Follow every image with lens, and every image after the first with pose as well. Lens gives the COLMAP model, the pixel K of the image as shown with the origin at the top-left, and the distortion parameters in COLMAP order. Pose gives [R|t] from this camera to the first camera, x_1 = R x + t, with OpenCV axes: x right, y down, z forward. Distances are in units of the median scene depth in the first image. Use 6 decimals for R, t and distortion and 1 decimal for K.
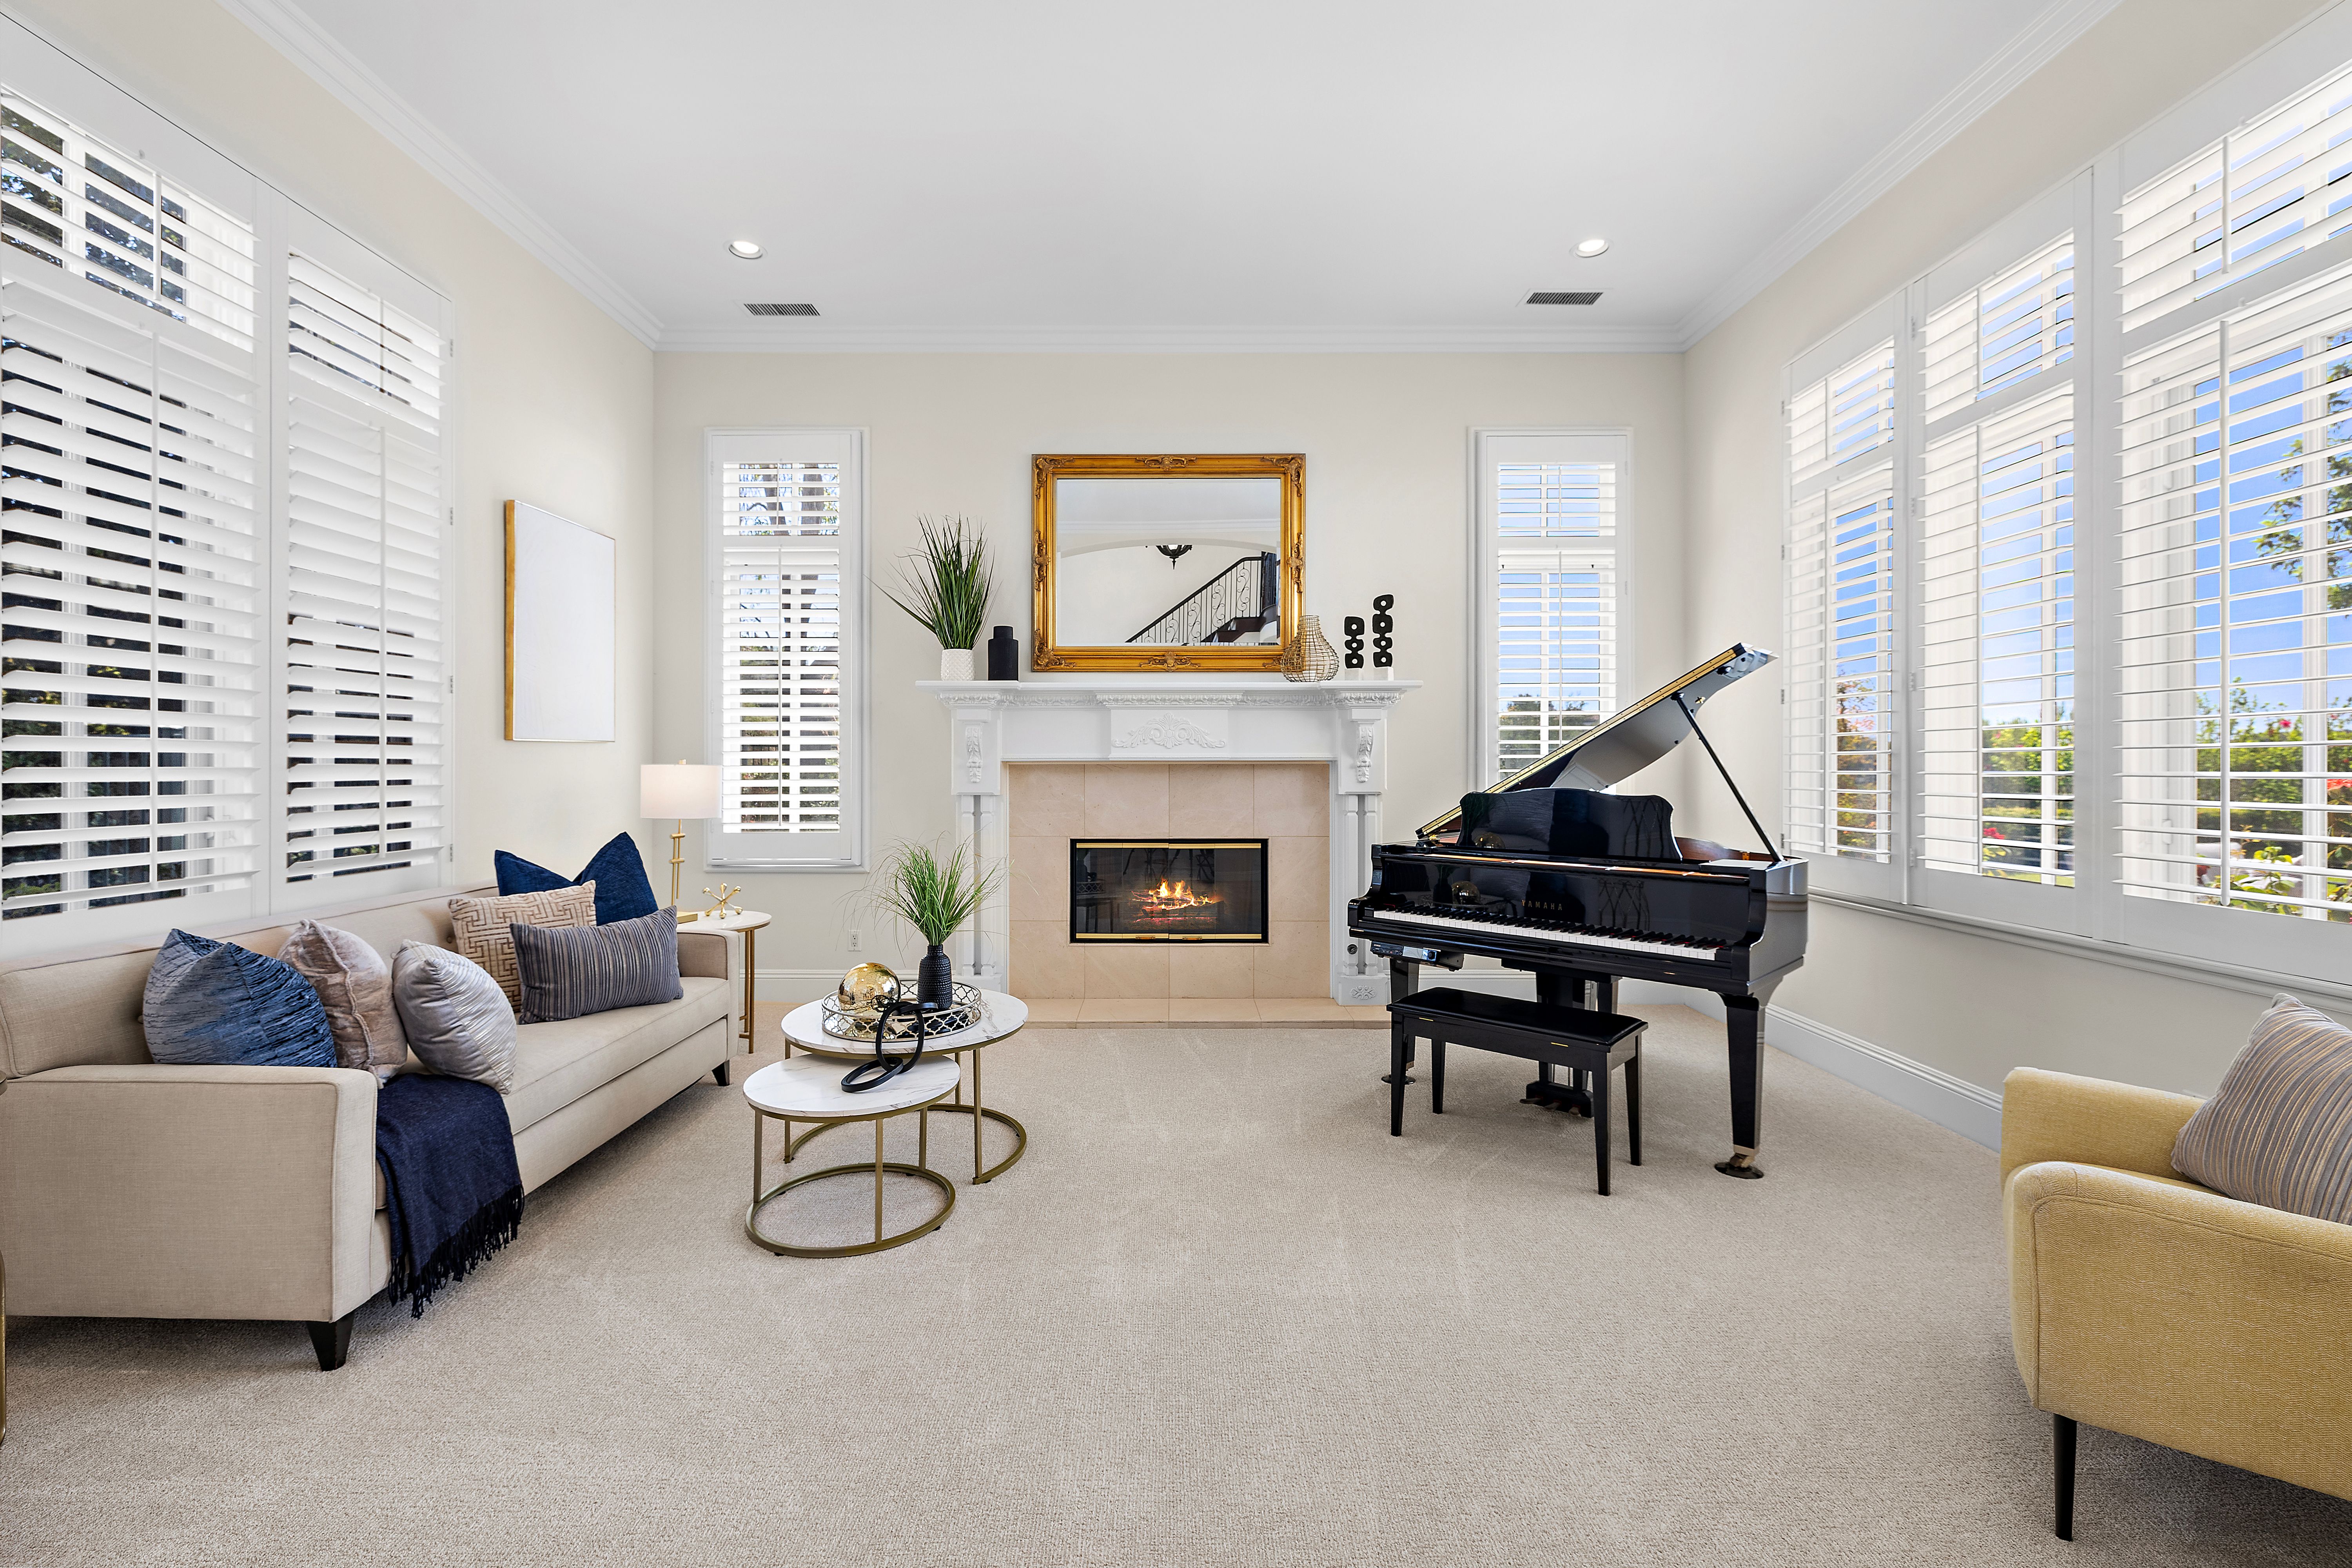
lens RADIAL K [[995.4, 0, 1180.7], [0, 995.4, 767.5], [0, 0, 1]] dist [0.000236, -0.000026]
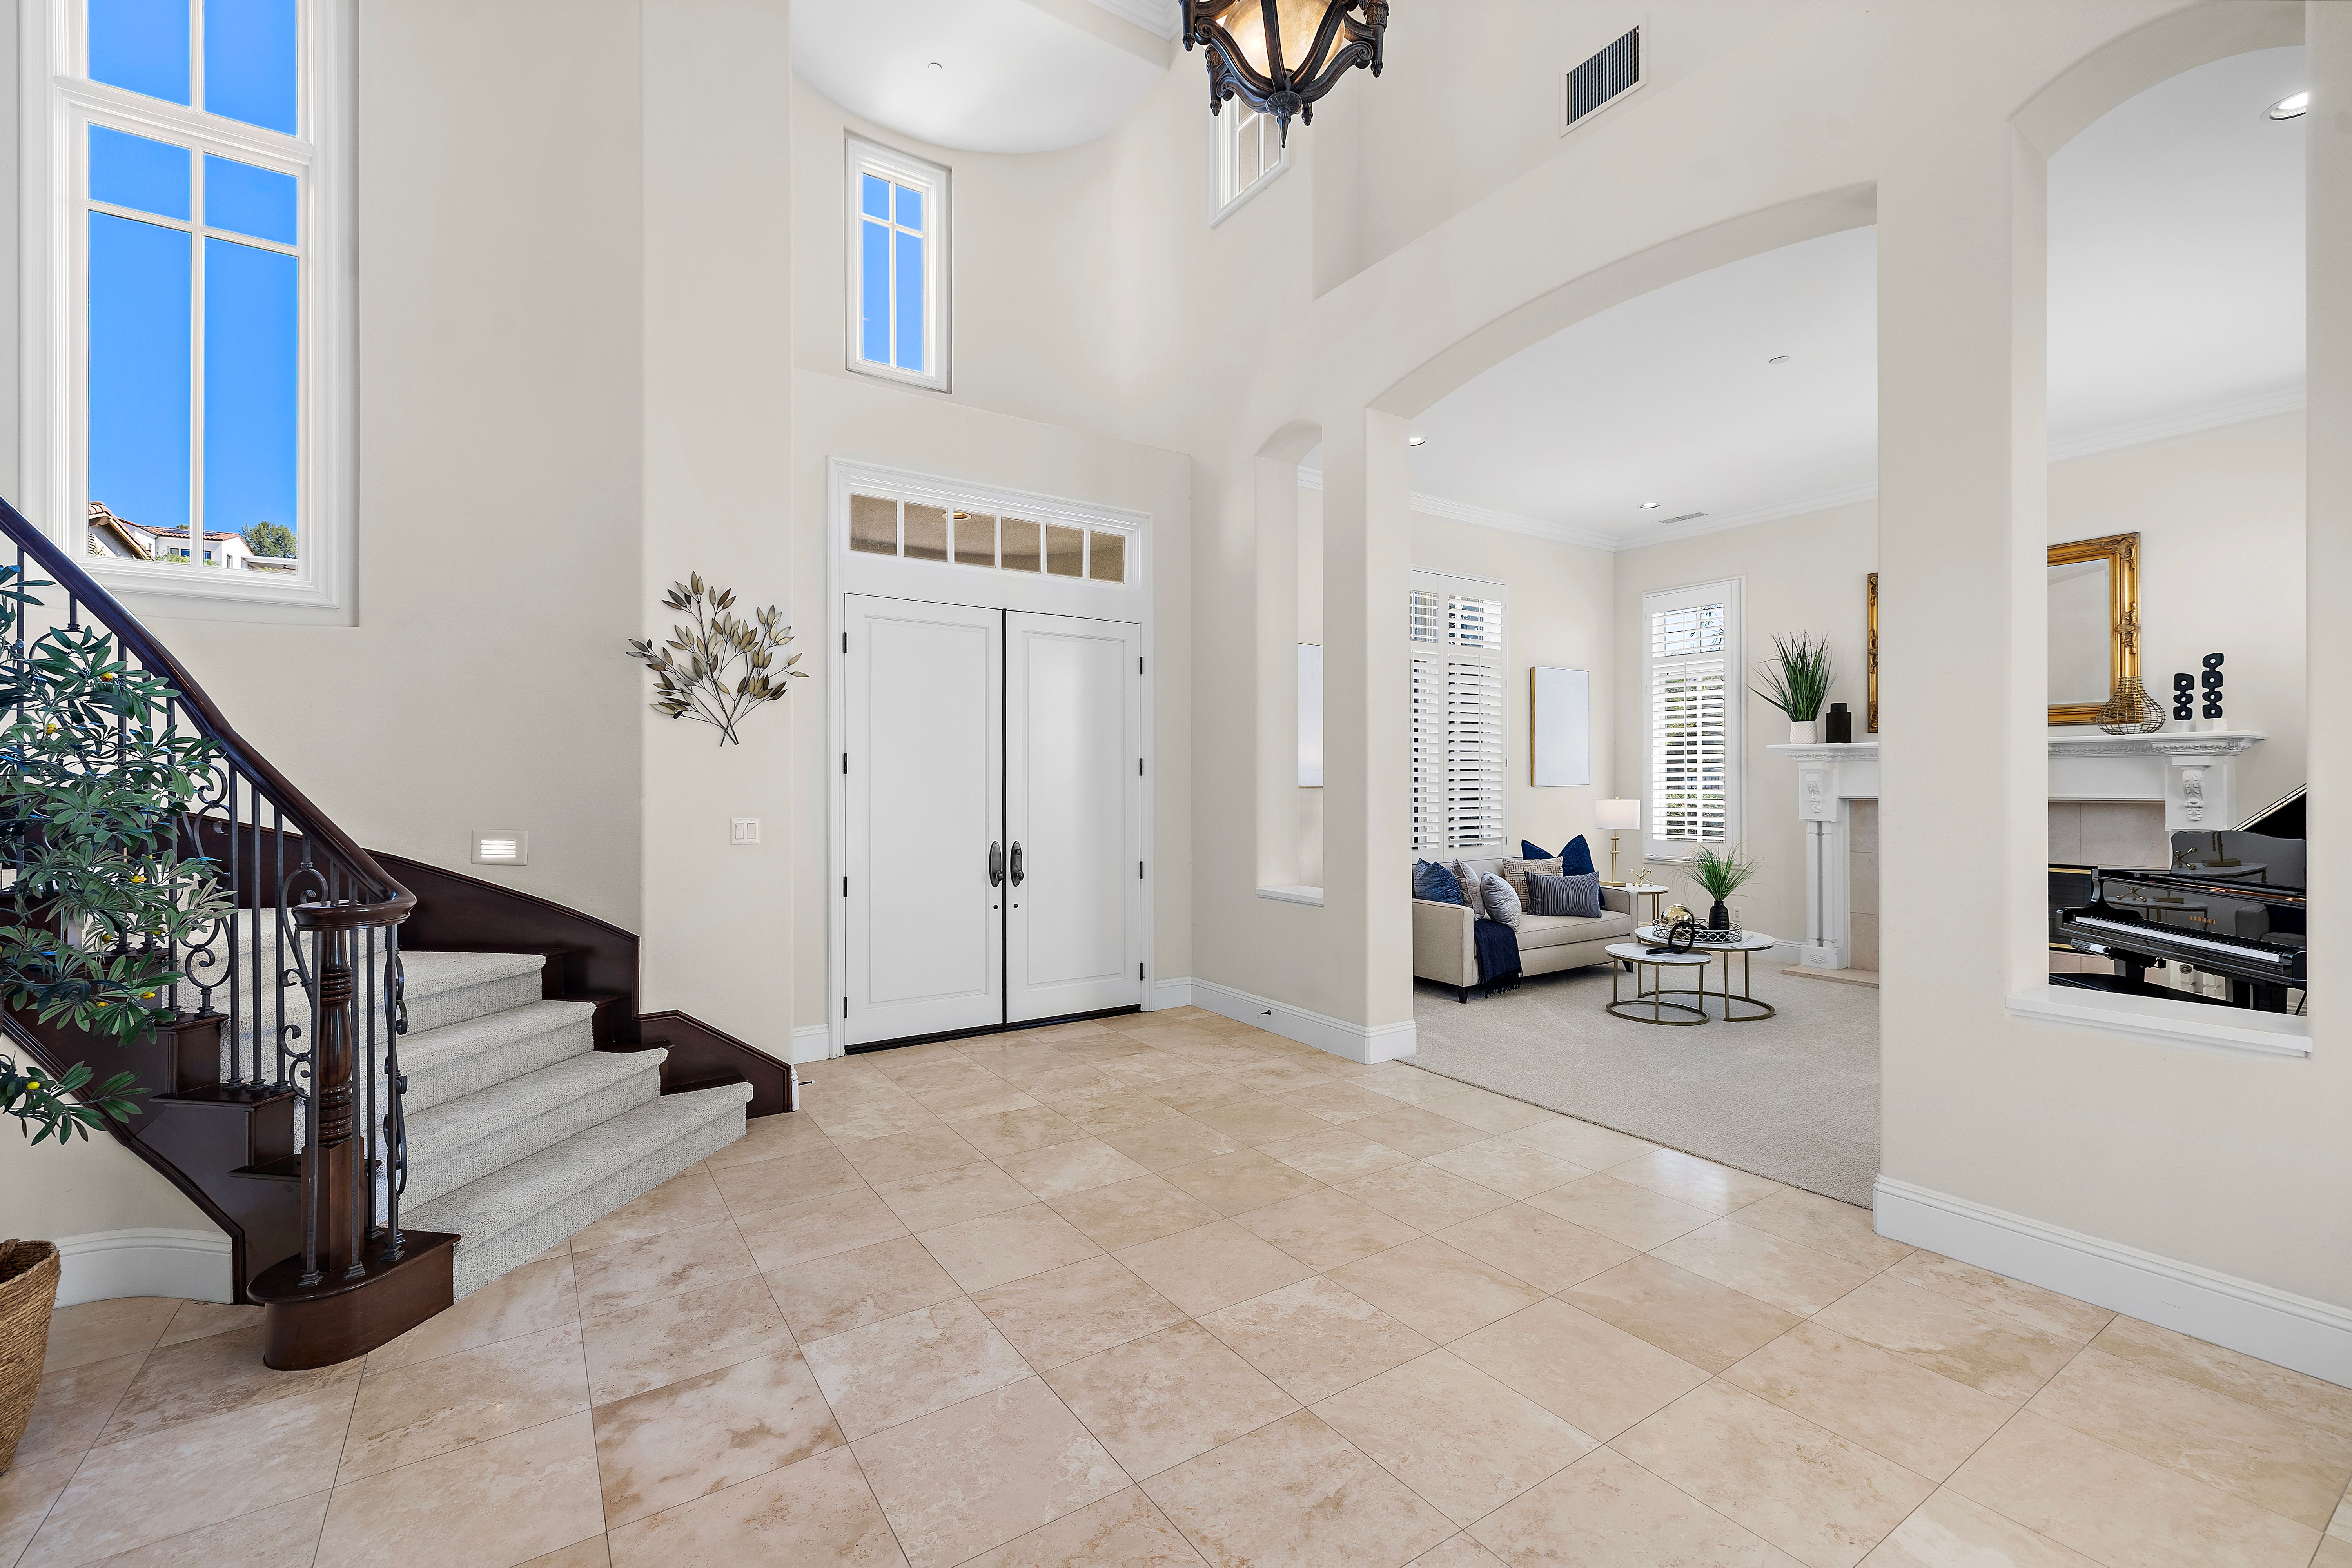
lens RADIAL K [[998.1, 0, 1173.1], [0, 998.1, 772.2], [0, 0, 1]] dist [0.001506, -0.000178]
pose [[0.545835, -0.008385, -0.837851, 0.504796], [-0.001622, 0.999937, -0.011064, -0.026690], [0.837891, 0.007398, 0.545787, -0.580630]]
